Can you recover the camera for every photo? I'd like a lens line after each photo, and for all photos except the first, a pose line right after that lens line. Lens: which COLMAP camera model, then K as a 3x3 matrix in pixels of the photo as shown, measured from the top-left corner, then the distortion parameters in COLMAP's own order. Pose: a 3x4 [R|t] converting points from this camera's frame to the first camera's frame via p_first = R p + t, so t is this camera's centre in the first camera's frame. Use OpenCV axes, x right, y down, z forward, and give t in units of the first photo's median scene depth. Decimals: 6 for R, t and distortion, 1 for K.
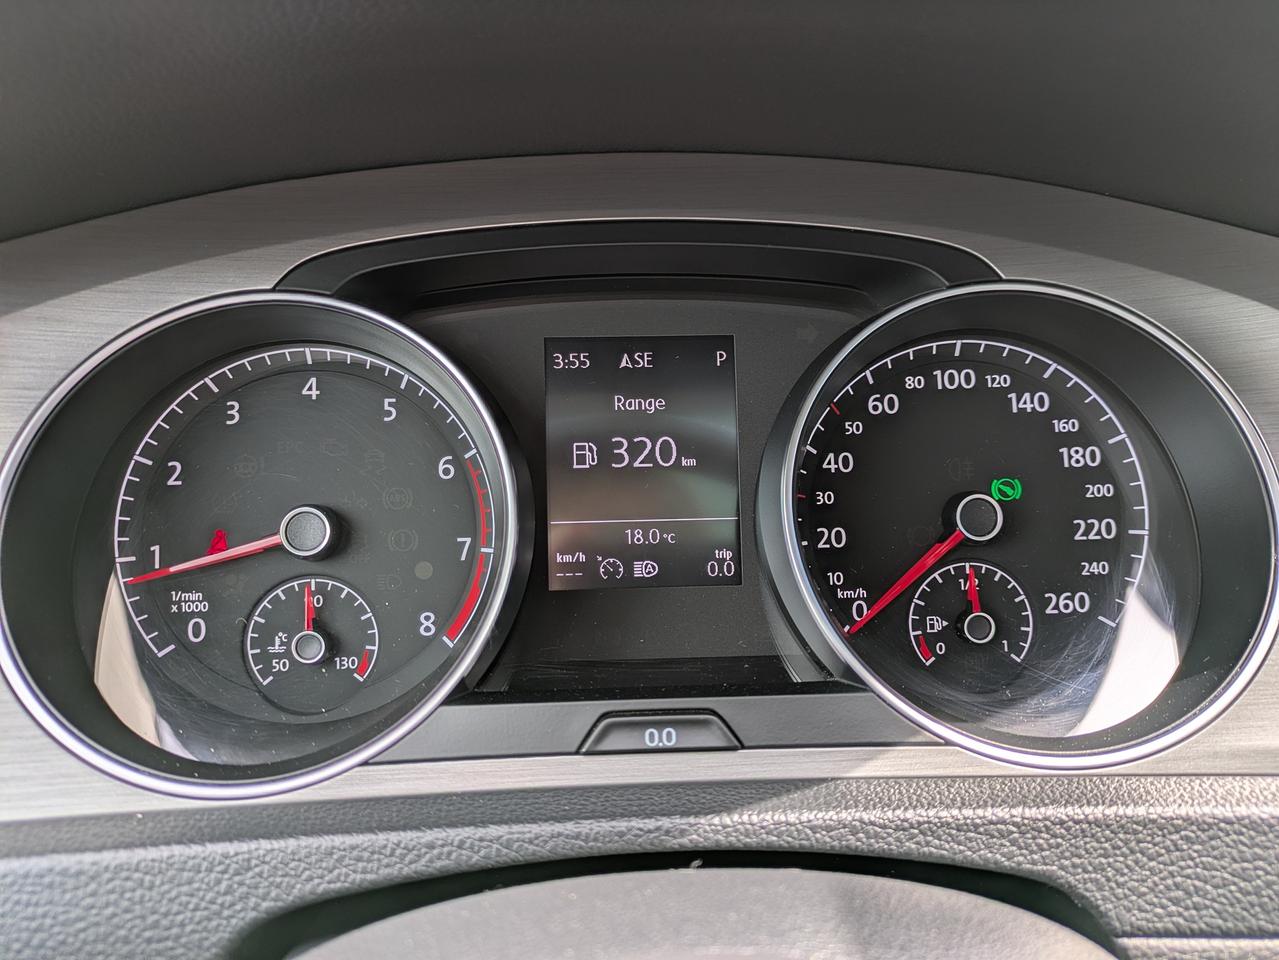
lens RADIAL K [[949.5, 0, 644.1], [0, 949.5, 486.6], [0, 0, 1]] dist [0.033416, -0.003124]
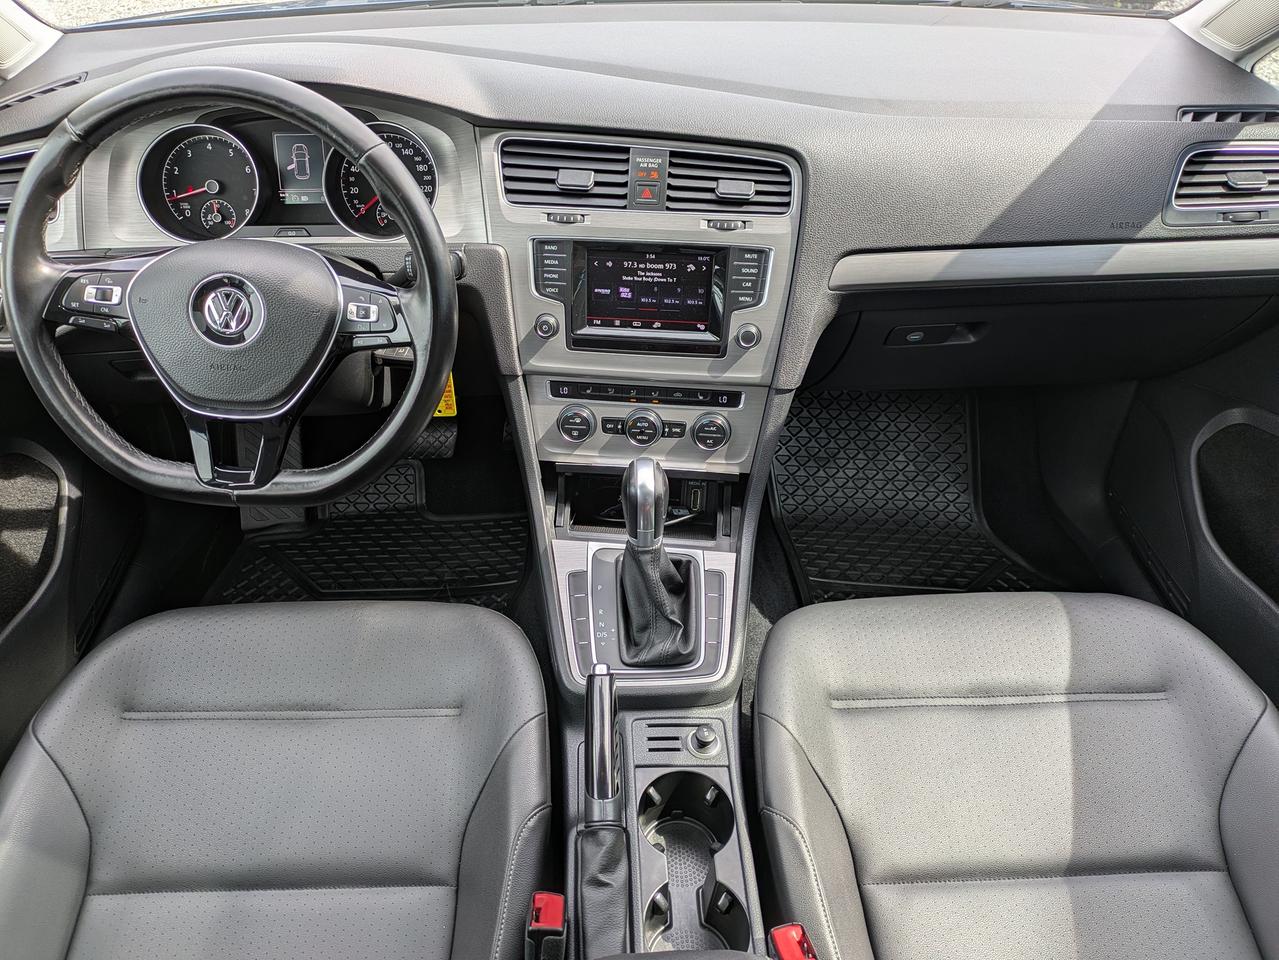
lens RADIAL K [[949.5, 0, 625.6], [0, 949.5, 485.2], [0, 0, 1]] dist [0.033416, -0.003124]
pose [[0.999709, 0.010142, -0.021892, 1.359866], [-0.002933, 0.951725, 0.306938, 0.001282], [0.023948, -0.306784, 0.951478, -2.903661]]
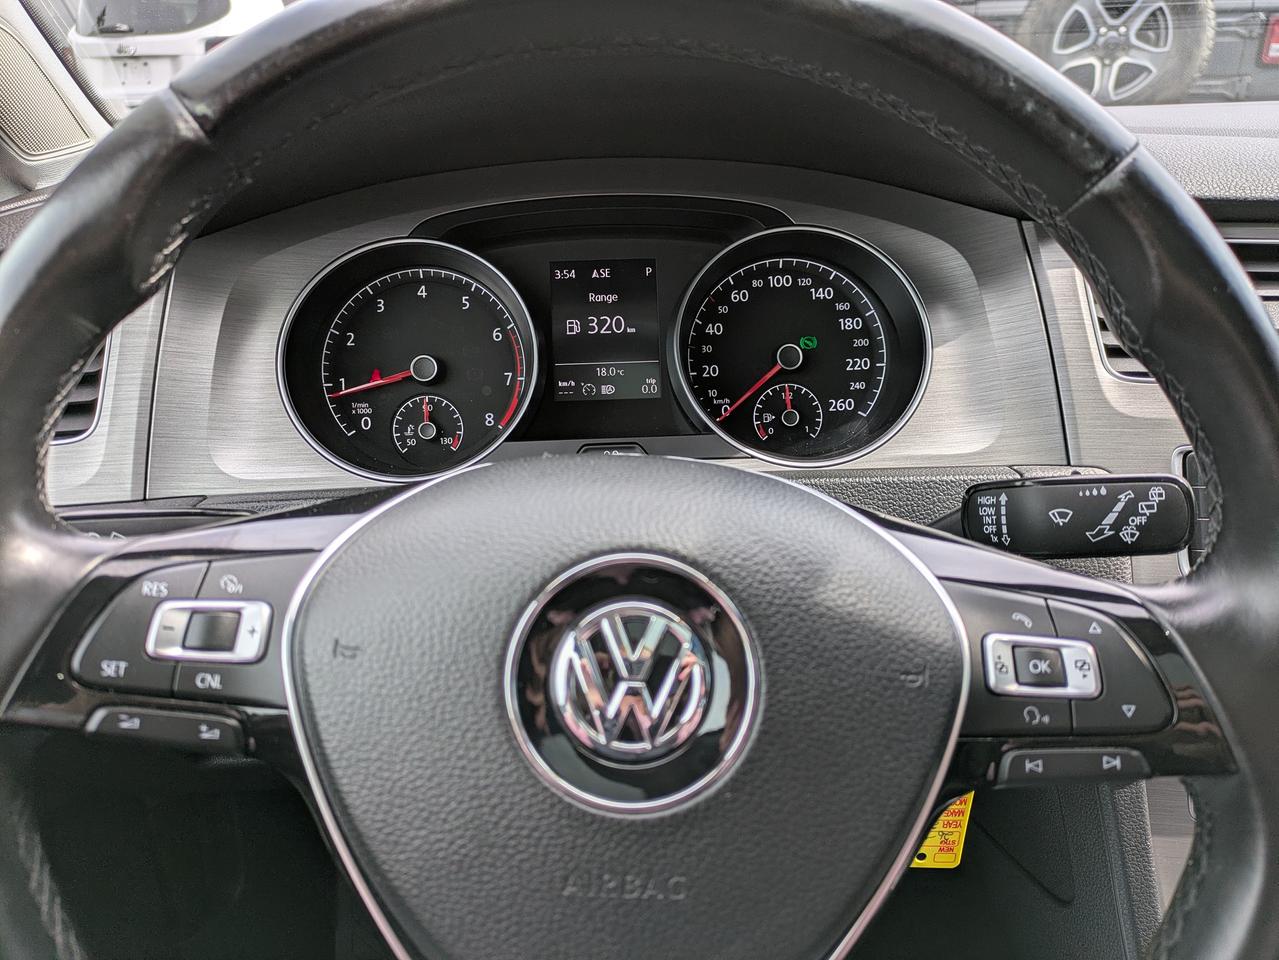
lens RADIAL K [[949.5, 0, 640.4], [0, 949.5, 485.7], [0, 0, 1]] dist [0.033416, -0.003124]
pose [[0.999781, -0.014490, -0.015125, 0.087886], [0.015213, 0.998690, 0.048846, 0.181954], [0.014398, -0.049065, 0.998692, -0.816122]]
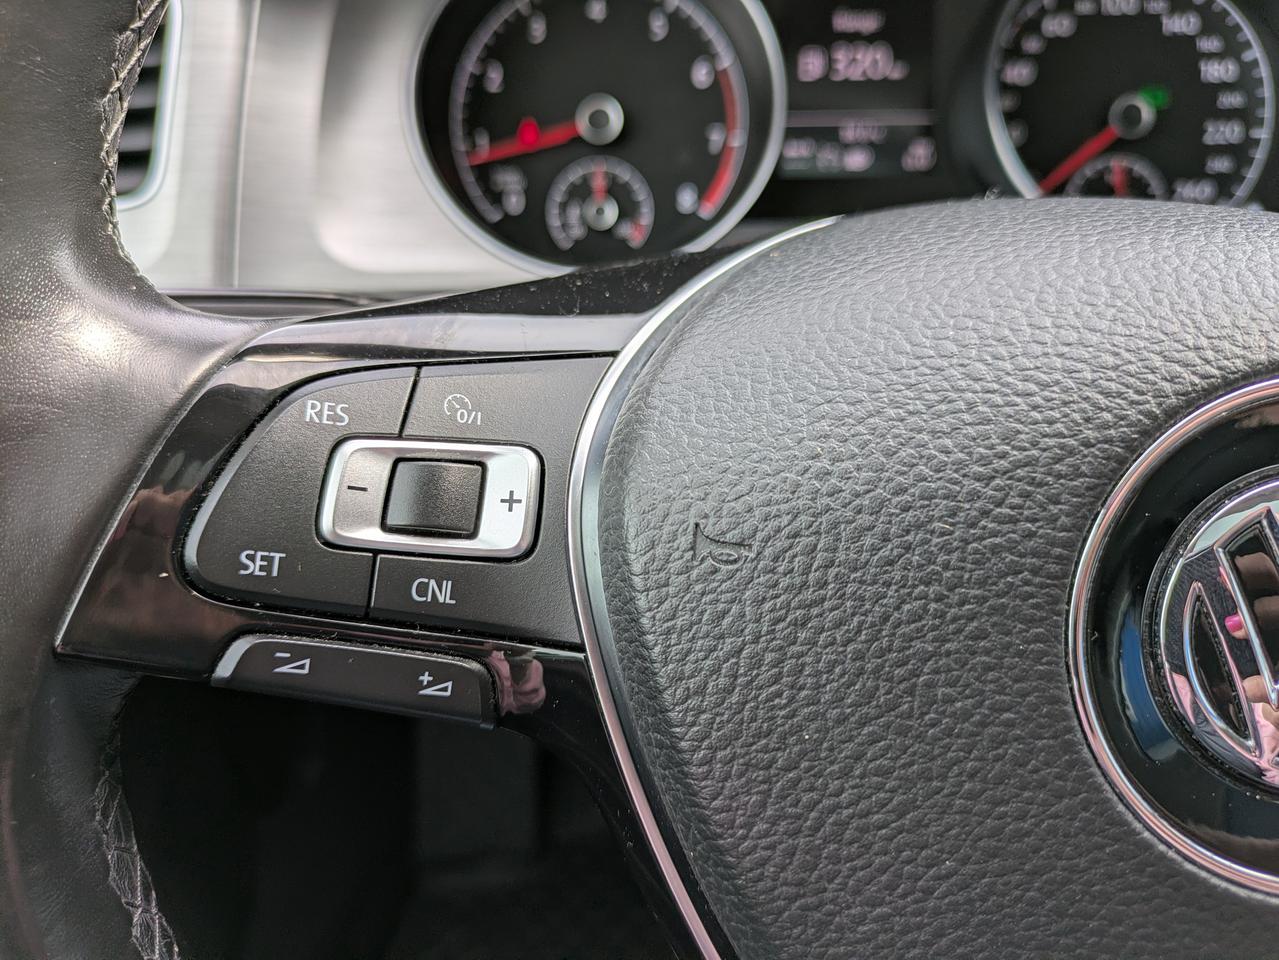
lens RADIAL K [[949.5, 0, 630.3], [0, 949.5, 487.4], [0, 0, 1]] dist [0.033416, -0.003124]
pose [[0.998369, 0.020538, -0.053263, -0.223483], [-0.009187, 0.978680, 0.205183, 0.257177], [0.056342, -0.204359, 0.977273, -0.362452]]
